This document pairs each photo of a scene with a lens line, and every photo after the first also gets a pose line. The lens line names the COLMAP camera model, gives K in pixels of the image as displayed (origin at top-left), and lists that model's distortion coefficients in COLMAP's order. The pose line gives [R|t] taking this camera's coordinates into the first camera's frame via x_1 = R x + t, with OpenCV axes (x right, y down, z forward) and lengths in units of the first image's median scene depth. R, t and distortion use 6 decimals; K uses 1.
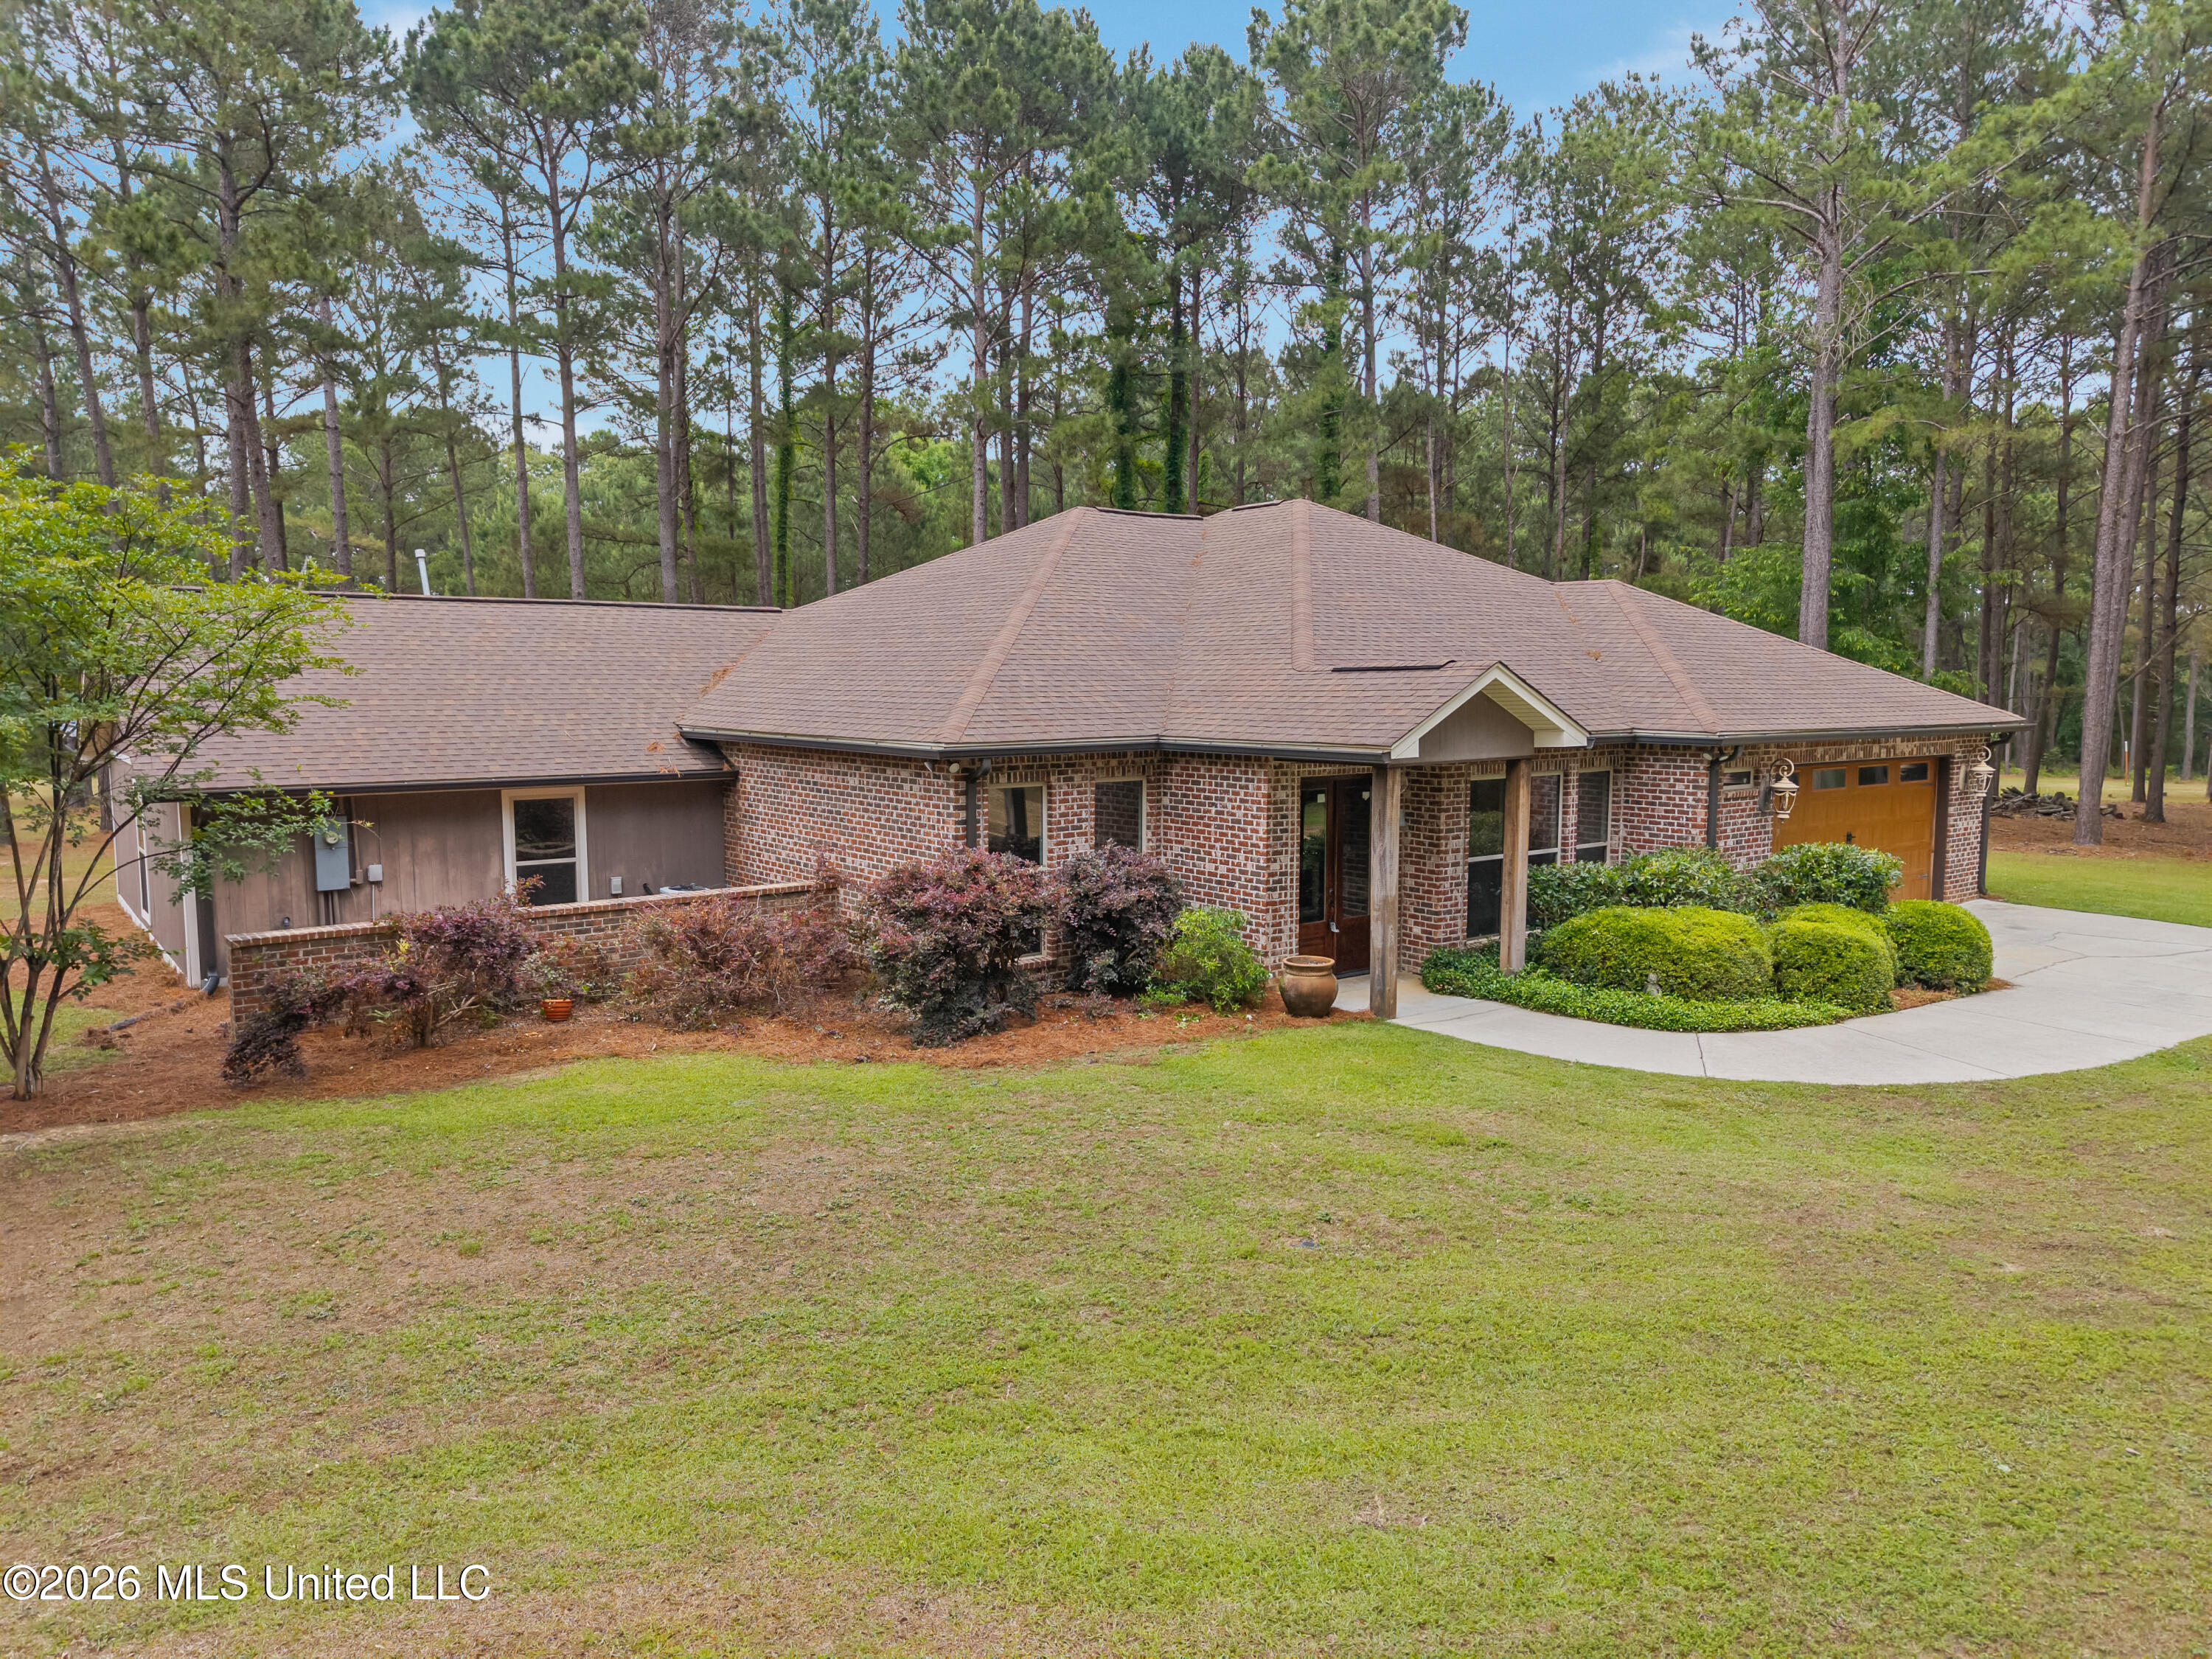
lens RADIAL K [[1493.0, 0, 1120.2], [0, 1493.0, 844.1], [0, 0, 1]] dist [-0.005922, -0.002449]
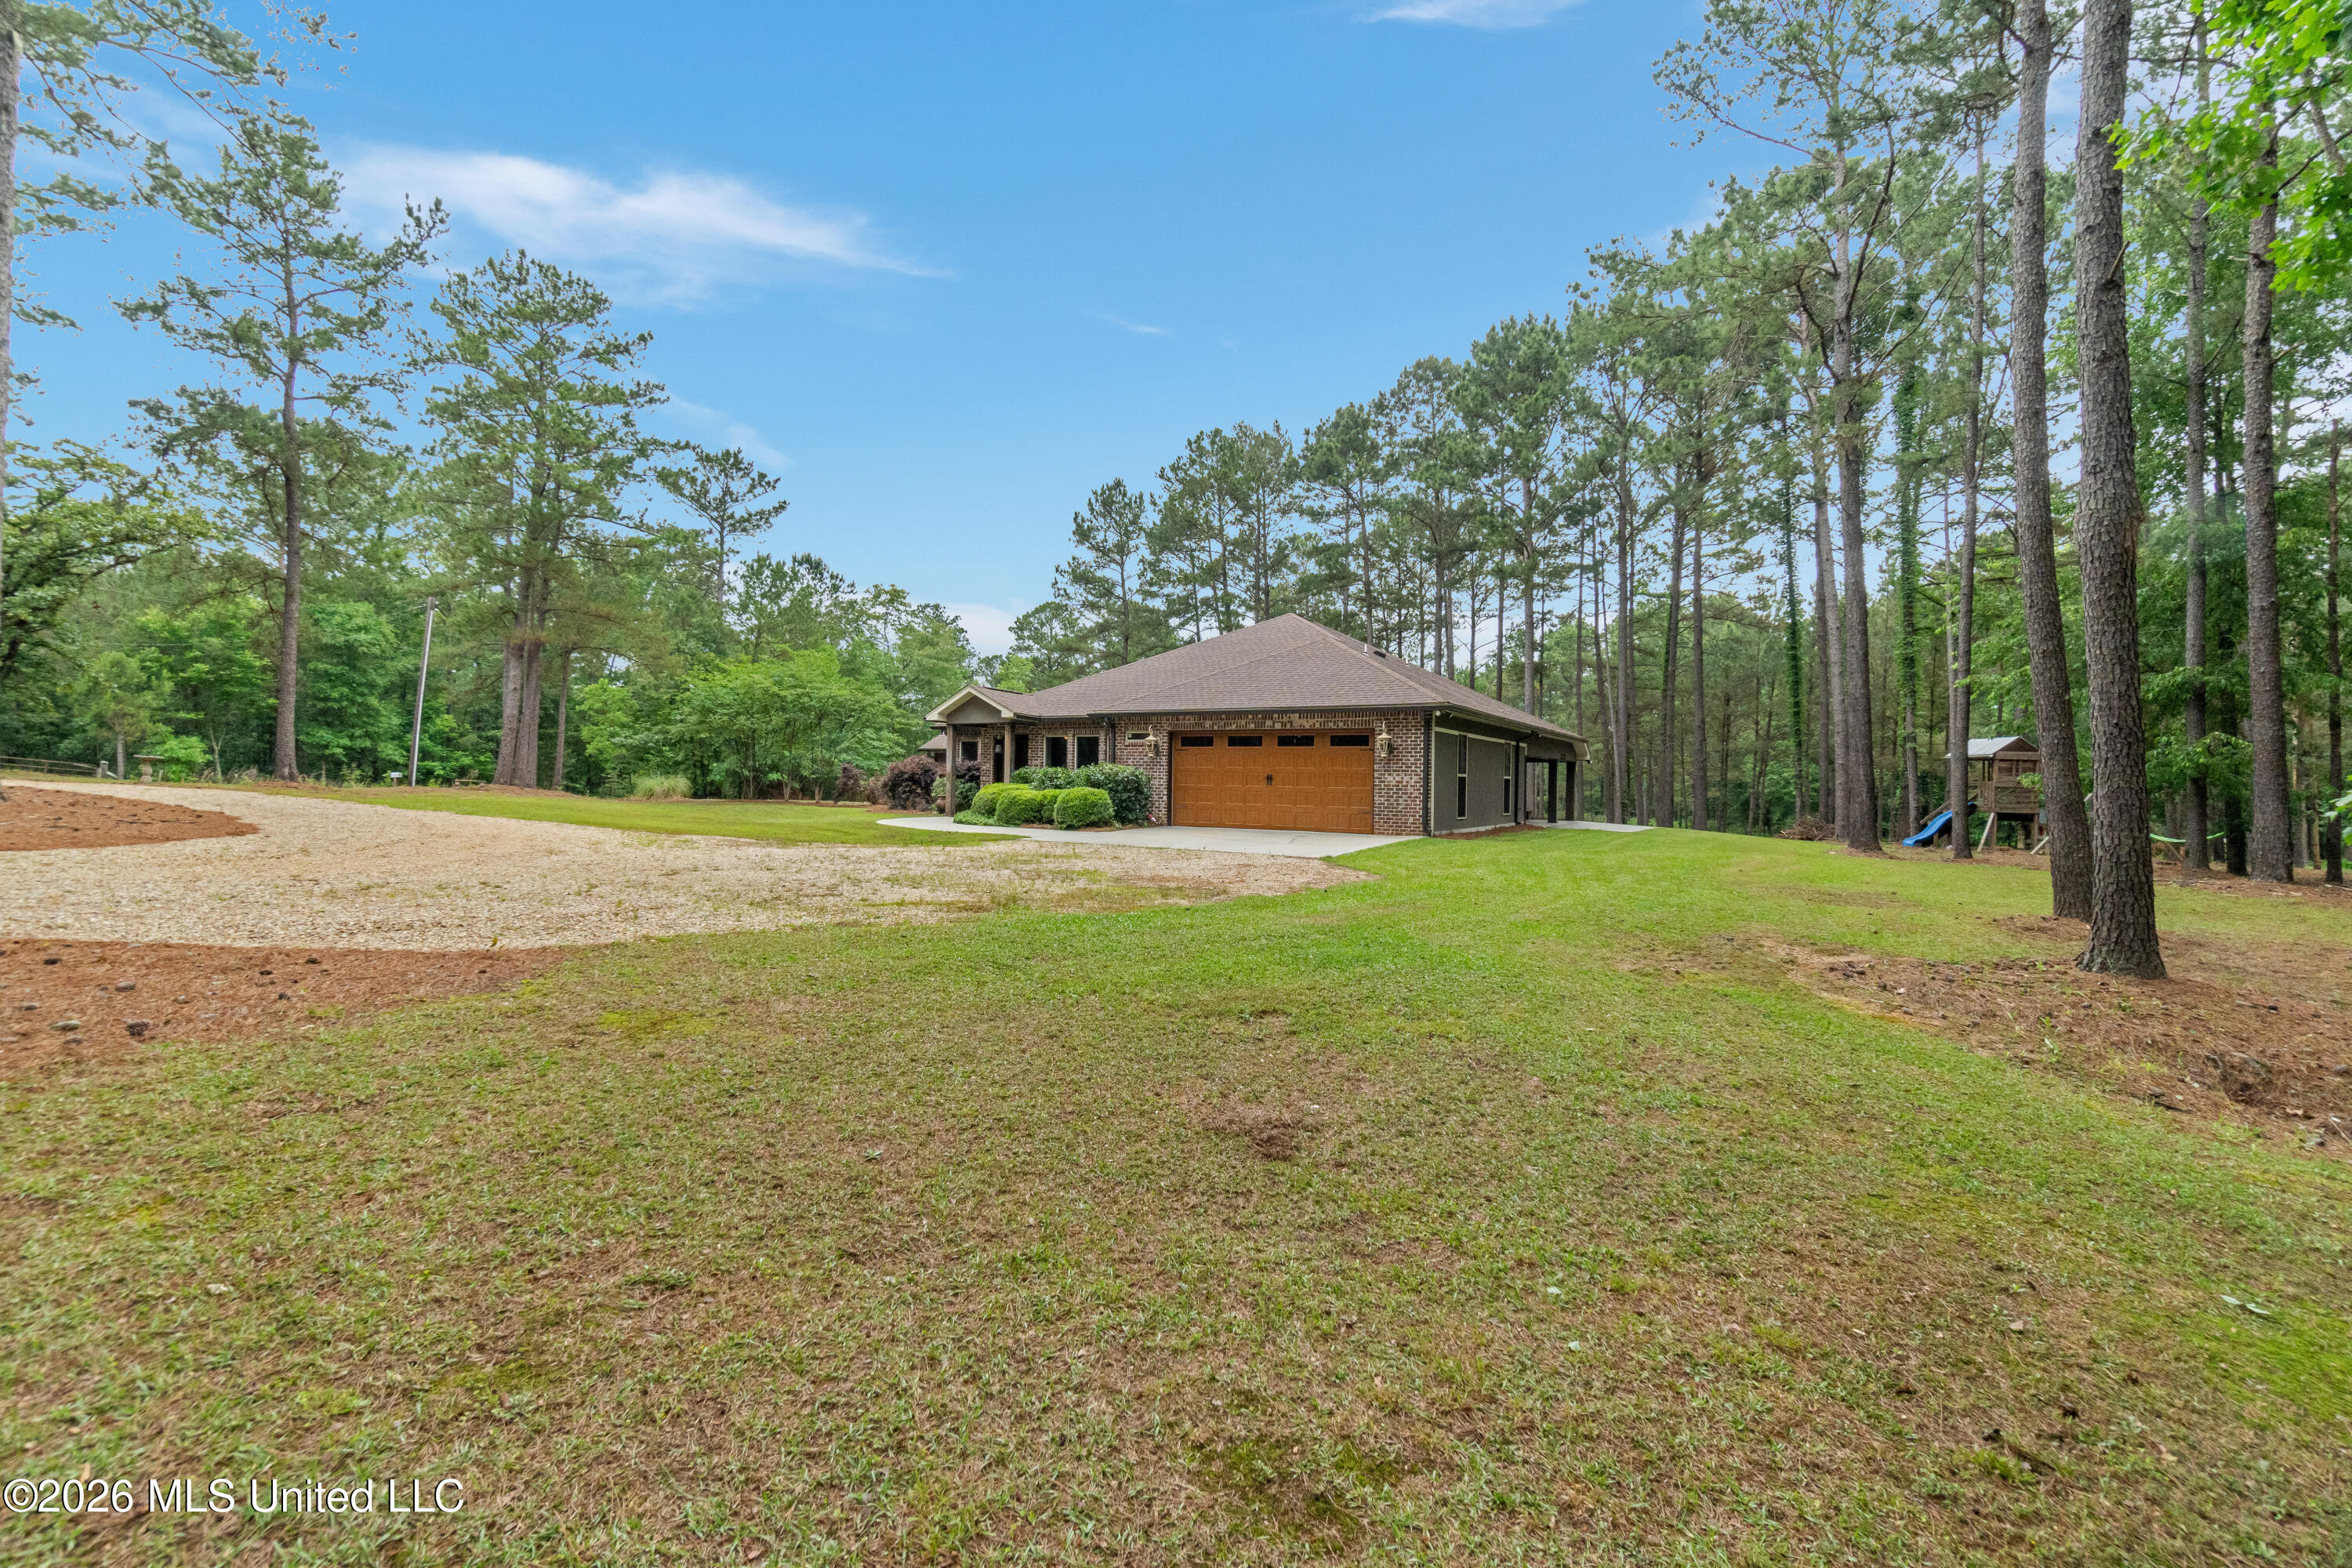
lens RADIAL K [[1037.7, 0, 1153.6], [0, 1037.7, 765.8], [0, 0, 1]] dist [0.089669, 0.000080]
pose [[0.343883, -0.010090, -0.938958, 1.590467], [-0.122617, 0.990898, -0.055556, 0.064250], [0.930972, 0.134237, 0.339516, 0.517991]]
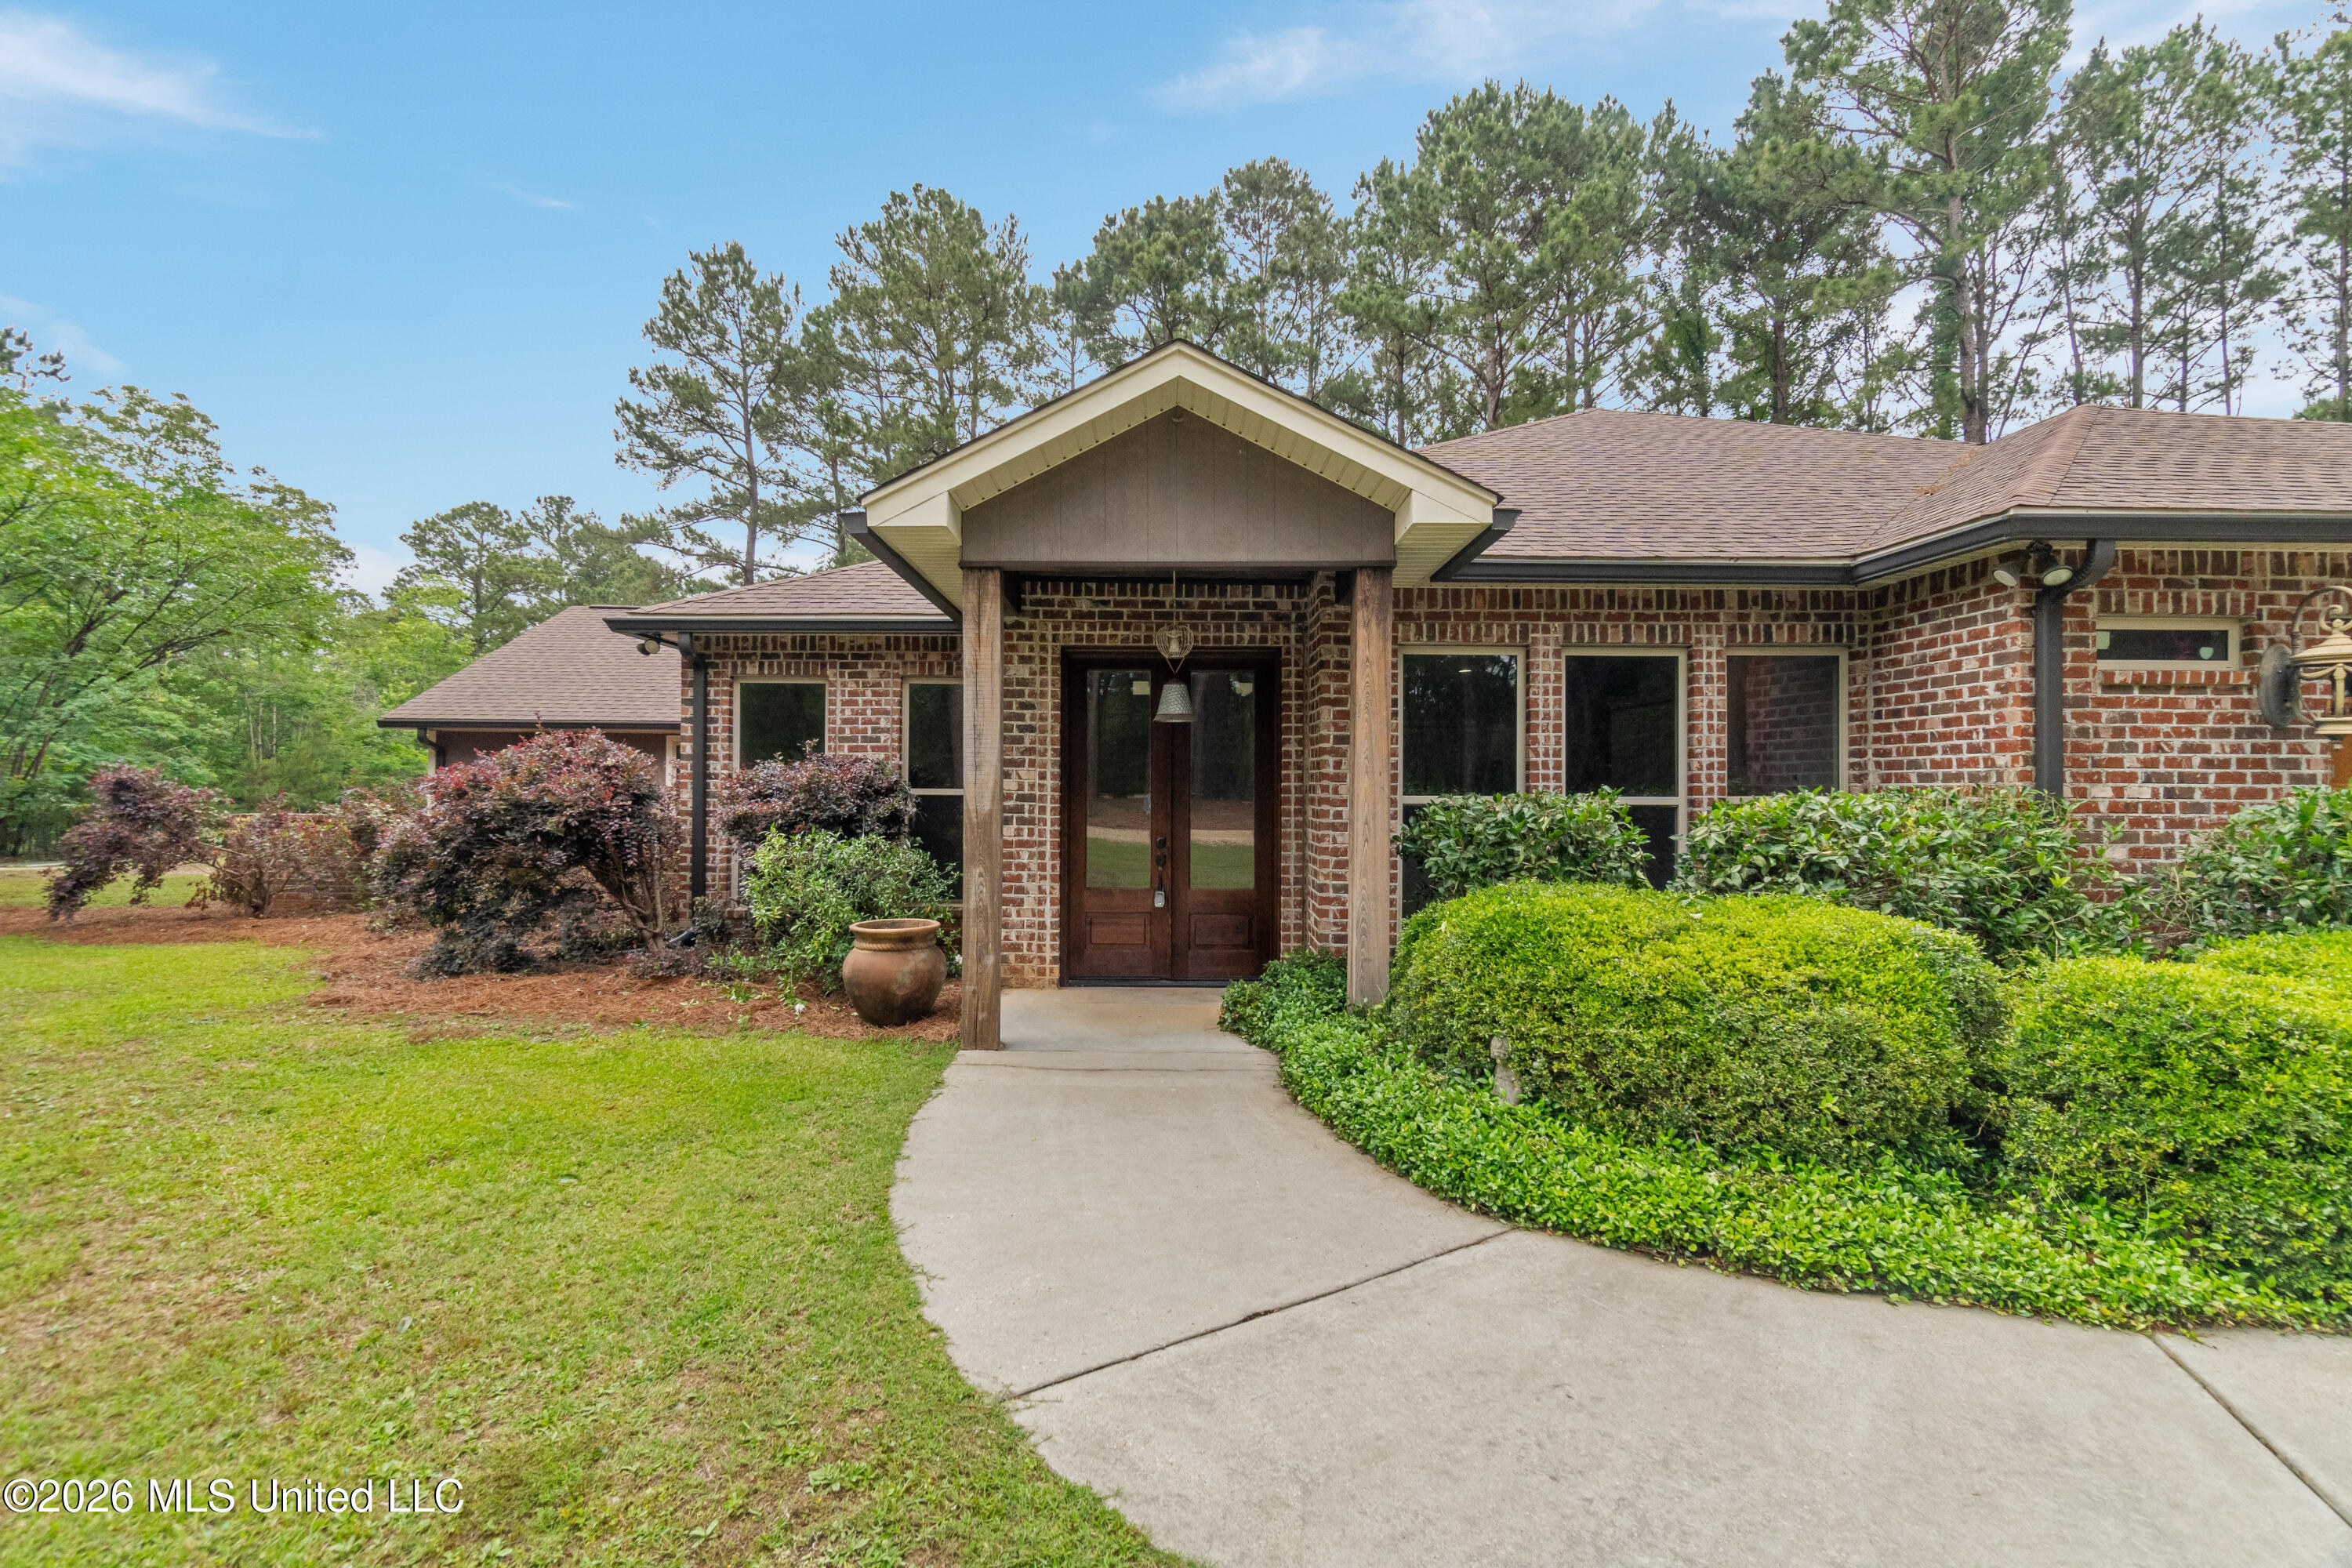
lens RADIAL K [[1037.4, 0, 1175.9], [0, 1037.4, 772.3], [0, 0, 1]] dist [0.001683, 0.000470]
pose [[0.794762, -0.004884, -0.606902, 0.343779], [-0.071818, 0.992185, -0.102033, 0.040220], [0.602657, 0.124678, 0.788200, 0.558087]]
